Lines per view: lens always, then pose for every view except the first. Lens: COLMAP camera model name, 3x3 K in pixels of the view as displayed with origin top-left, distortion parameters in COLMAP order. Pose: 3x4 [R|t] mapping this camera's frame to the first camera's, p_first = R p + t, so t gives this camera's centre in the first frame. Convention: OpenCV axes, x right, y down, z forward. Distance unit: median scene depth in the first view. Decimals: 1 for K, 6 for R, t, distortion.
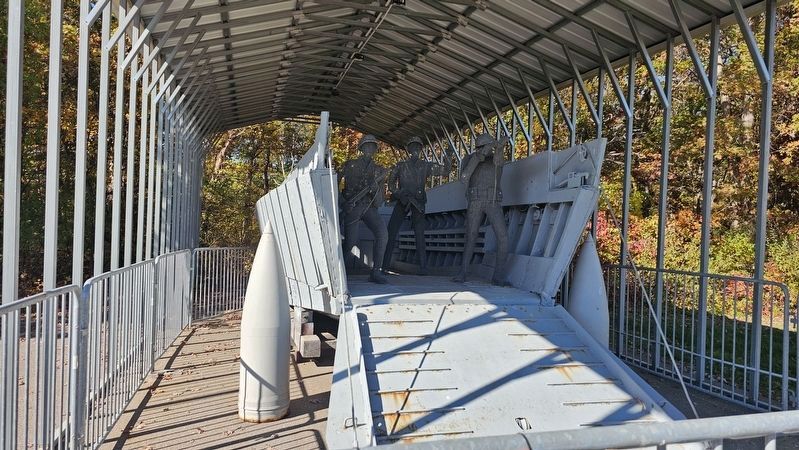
lens RADIAL K [[530.1, 0, 391.3], [0, 530.1, 208.2], [0, 0, 1]] dist [0.036337, -0.029405]
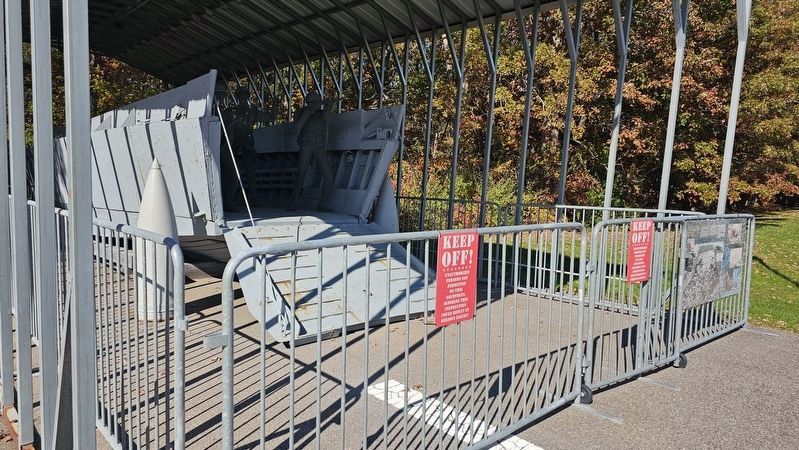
lens RADIAL K [[530.1, 0, 399.0], [0, 530.1, 225.3], [0, 0, 1]] dist [0.036337, -0.029405]
pose [[0.881452, -0.038711, 0.470685, -0.273053], [-0.027081, 0.990852, 0.132206, -0.000327], [-0.471497, -0.129279, 0.872340, -0.257666]]
